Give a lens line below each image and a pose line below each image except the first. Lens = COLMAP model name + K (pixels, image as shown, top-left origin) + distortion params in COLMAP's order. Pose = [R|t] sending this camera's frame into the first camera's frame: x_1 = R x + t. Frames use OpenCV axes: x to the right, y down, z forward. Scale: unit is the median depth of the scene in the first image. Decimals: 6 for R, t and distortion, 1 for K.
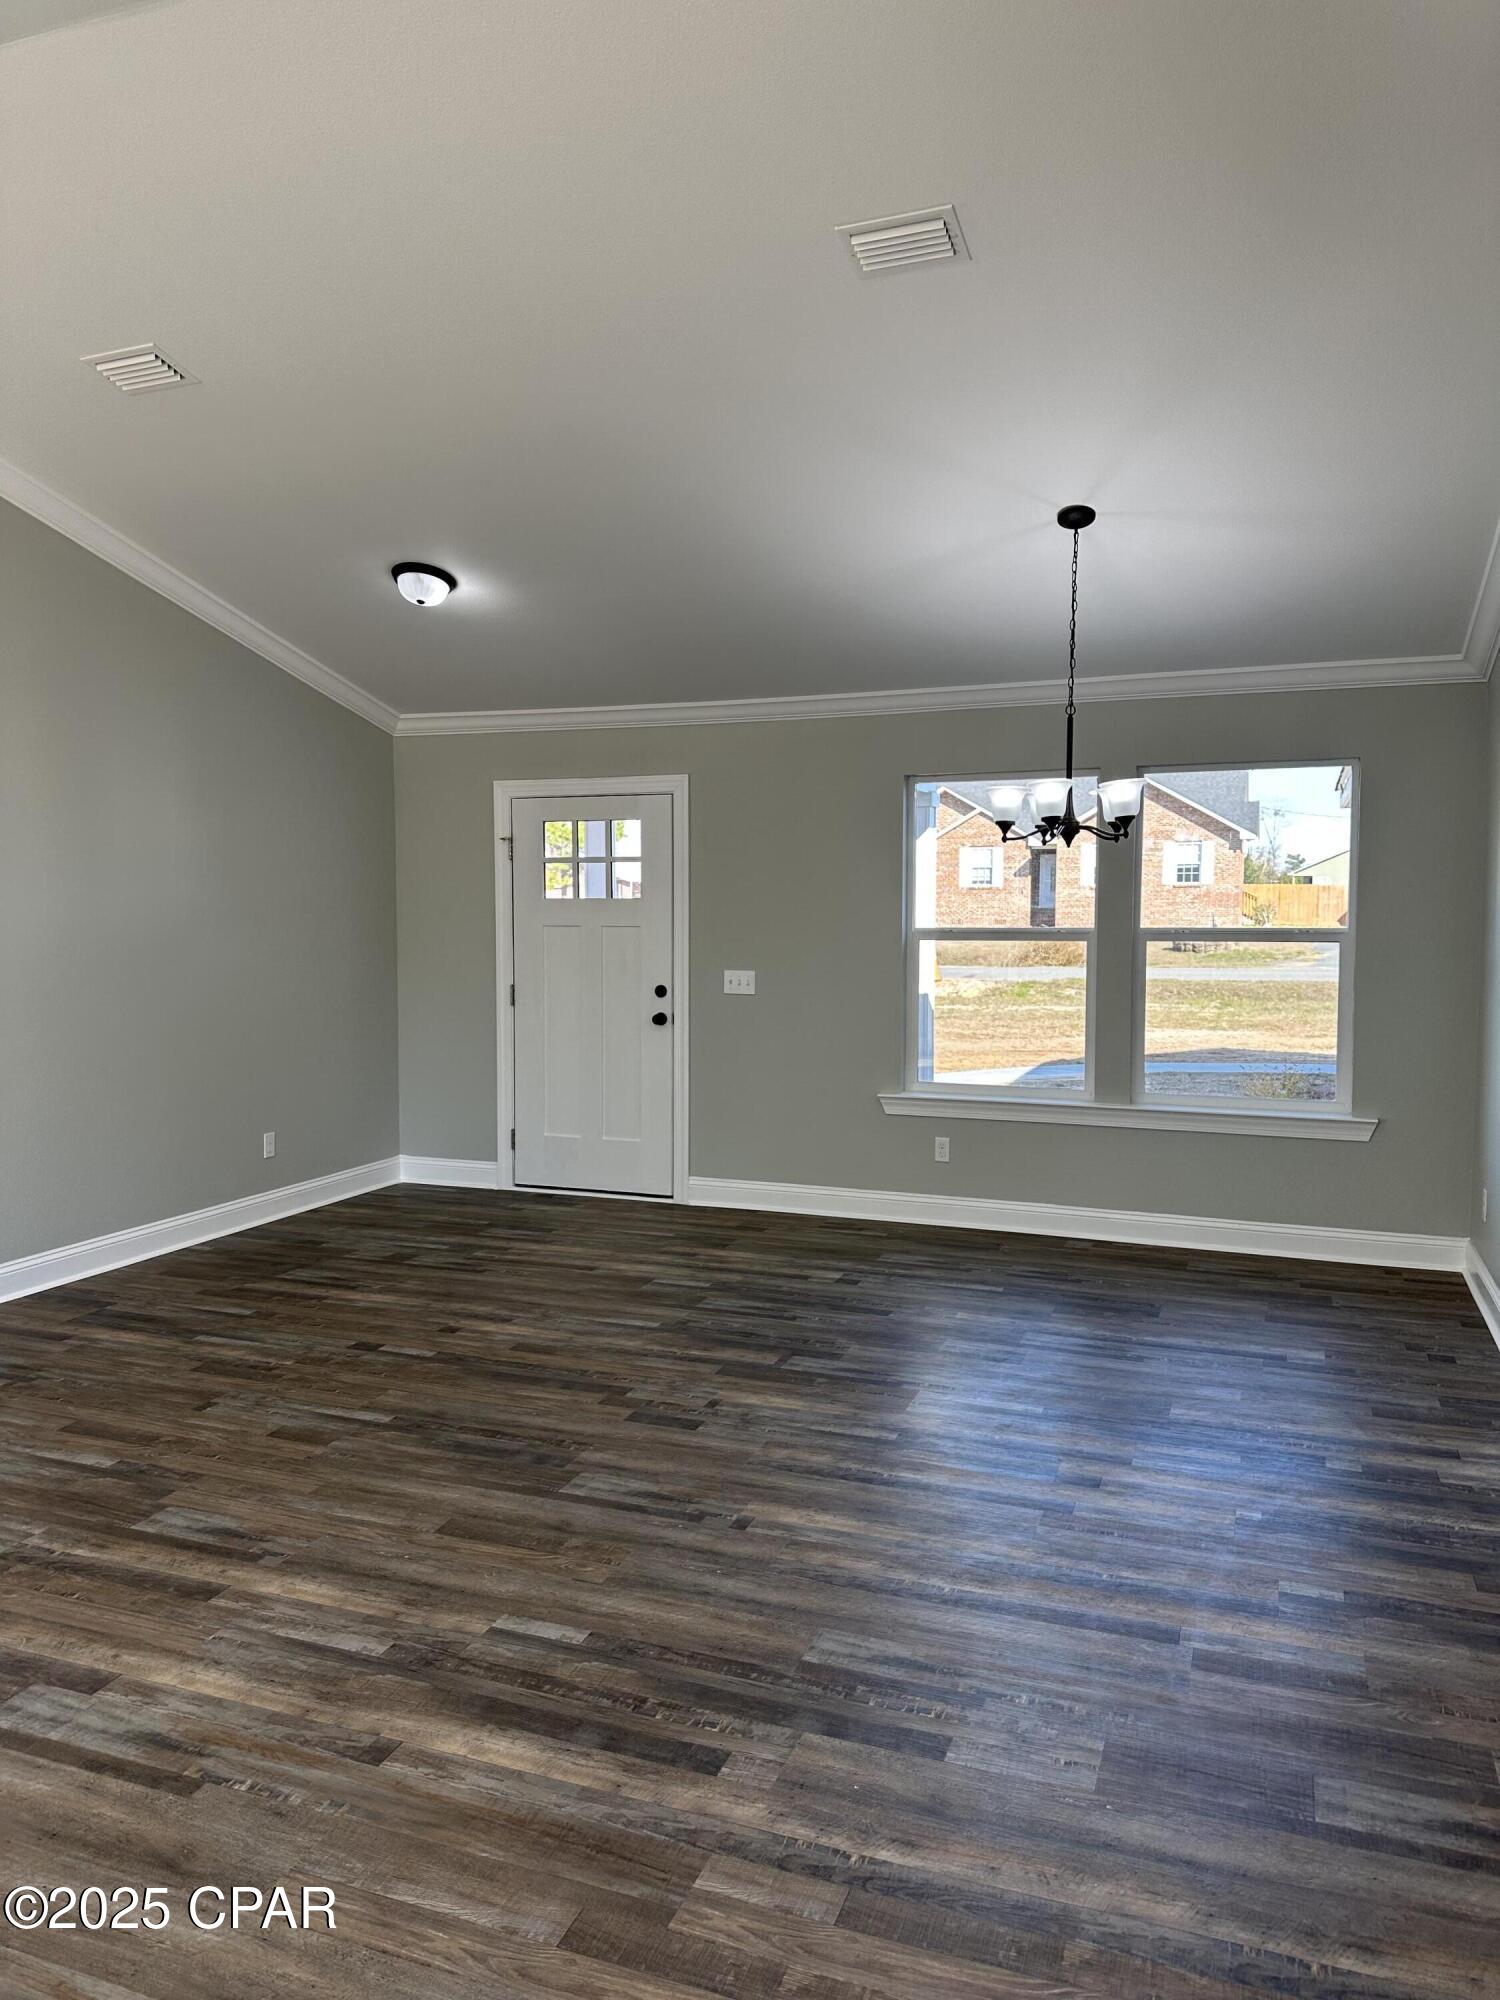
lens RADIAL K [[1424.1, 0, 764.6], [0, 1424.1, 1010.5], [0, 0, 1]] dist [0.069690, -0.070842]
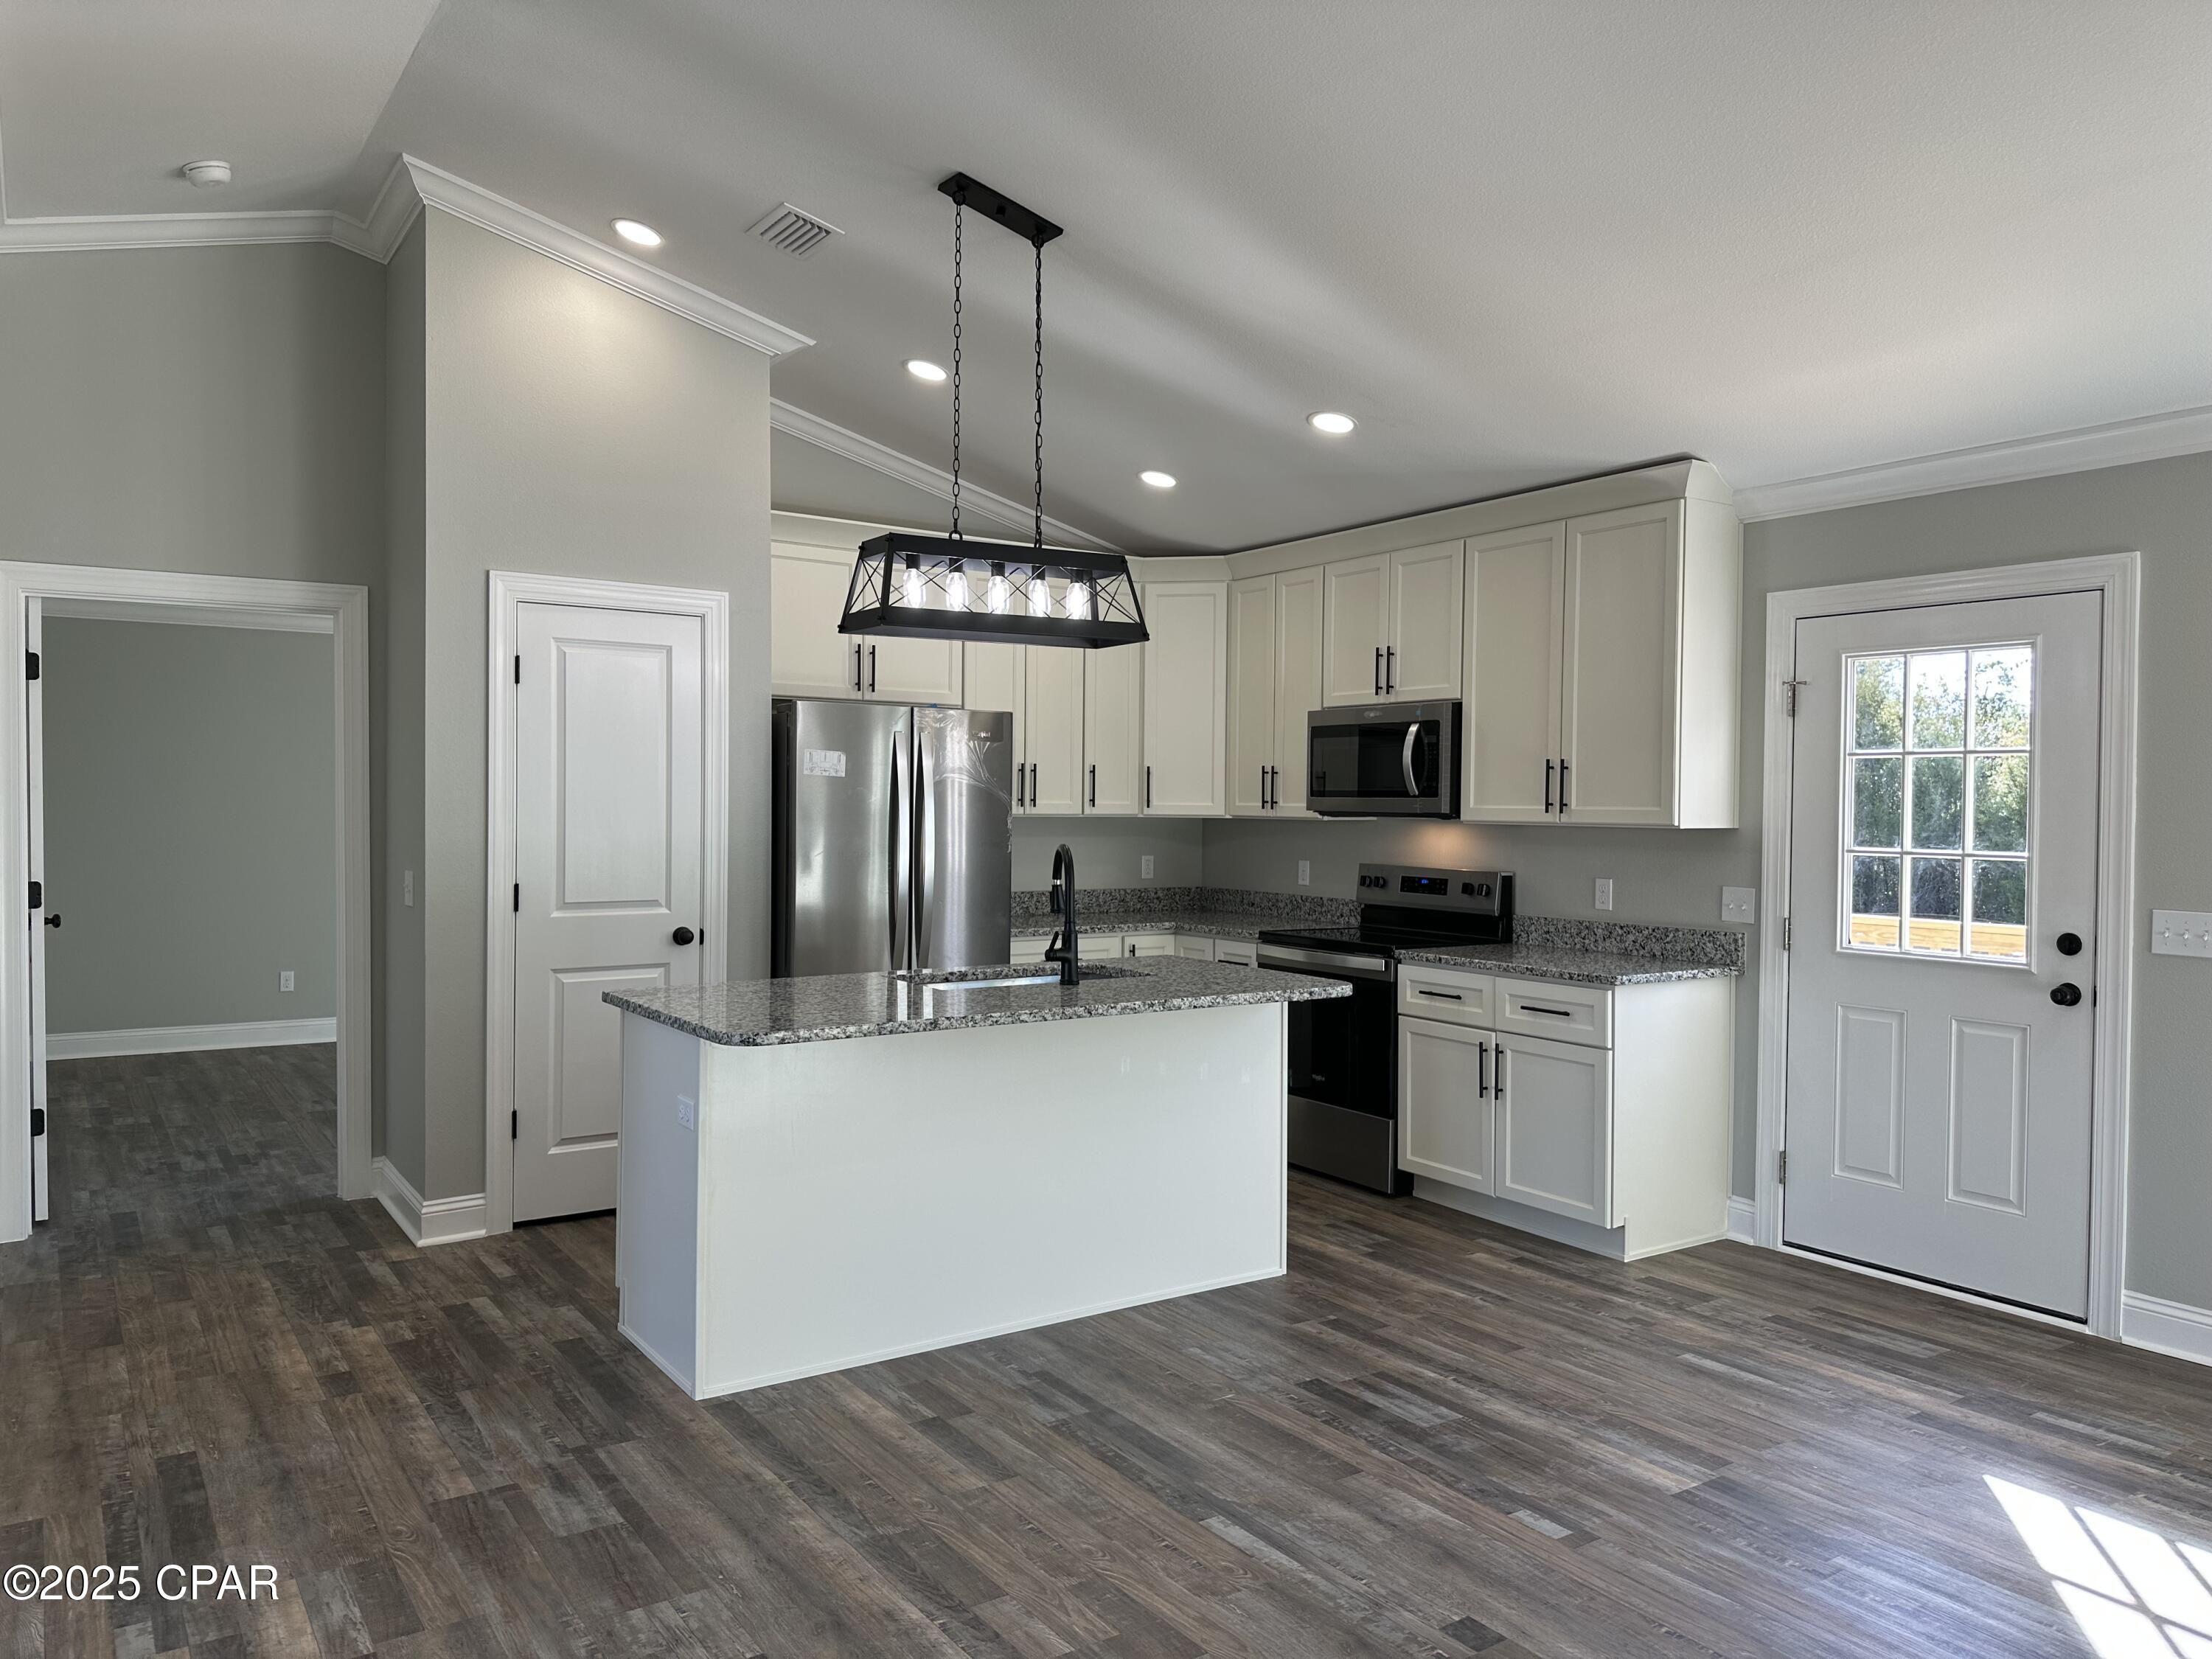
lens RADIAL K [[1551.4, 0, 1104.2], [0, 1551.4, 823.3], [0, 0, 1]] dist [0.059050, -0.083092]
pose [[-0.816525, -0.020389, 0.576950, -0.349383], [0.029473, 0.996601, 0.076932, -0.059390], [-0.576557, 0.079821, -0.813148, 0.888231]]
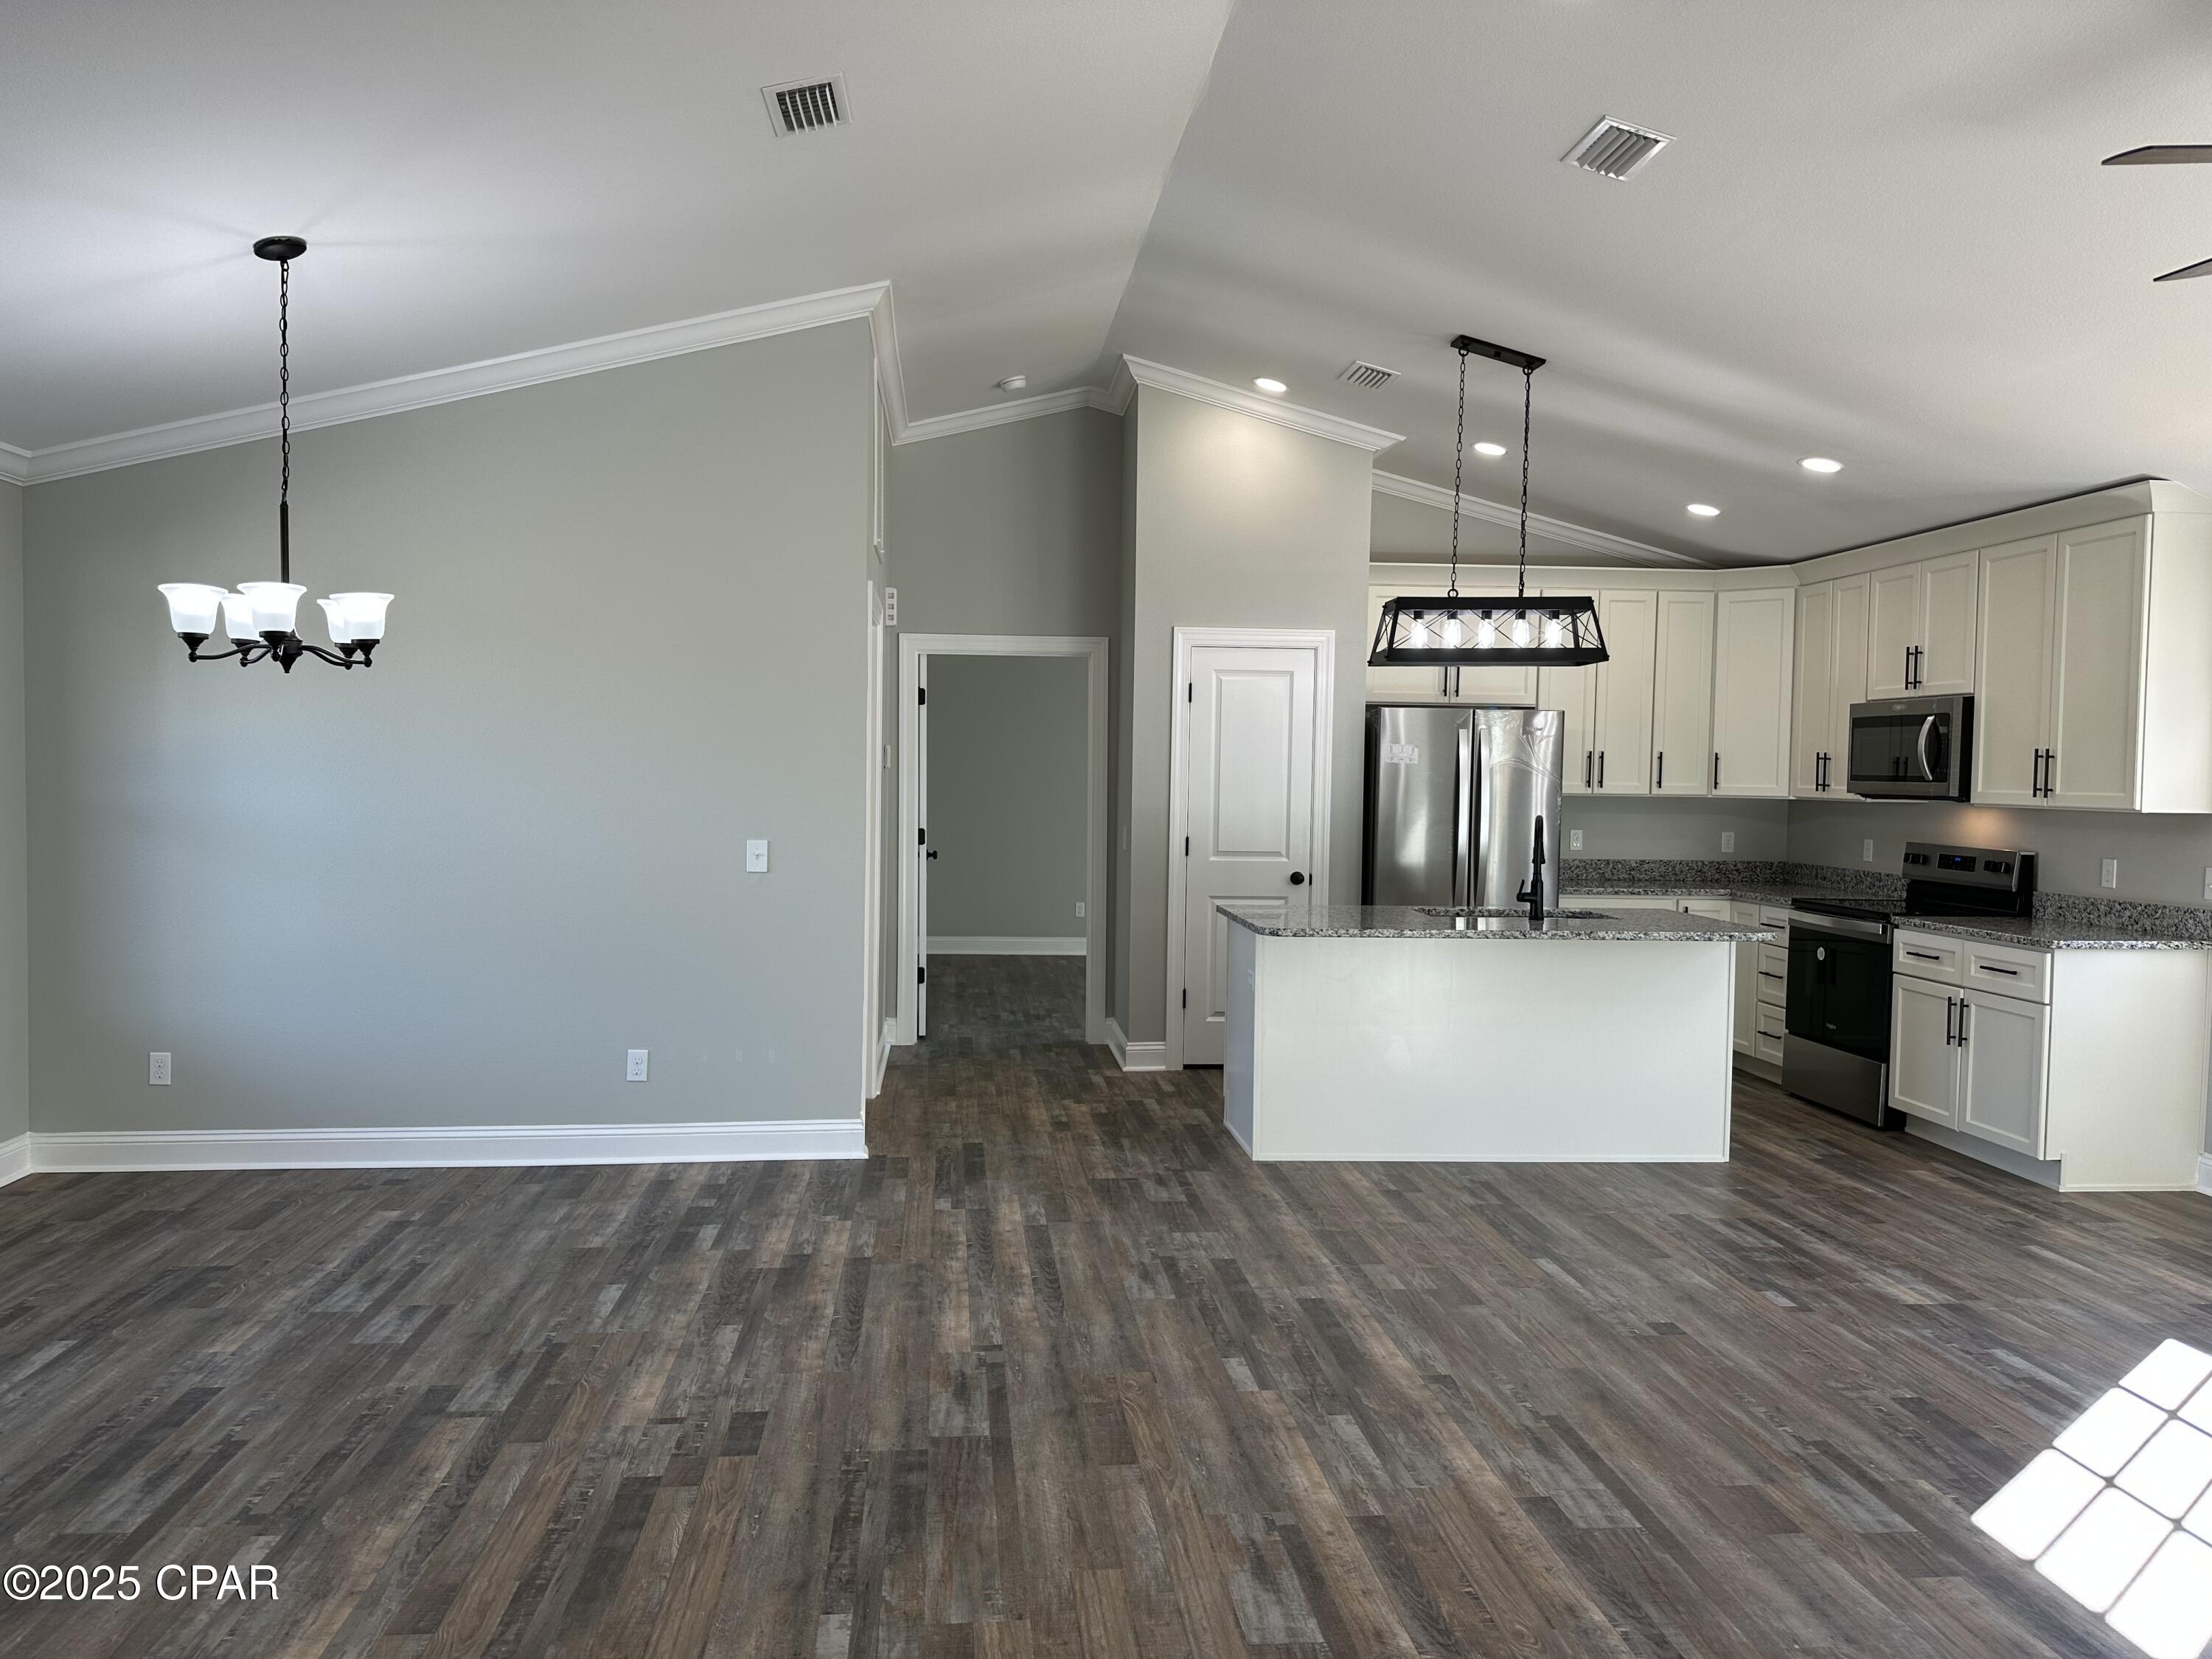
lens RADIAL K [[1529.7, 0, 1099.0], [0, 1529.7, 832.2], [0, 0, 1]] dist [0.133018, -0.220940]
pose [[-0.439877, -0.046960, 0.896830, -0.767405], [0.048755, 0.995910, 0.076062, -0.075400], [-0.896734, 0.077182, -0.435788, 1.013822]]
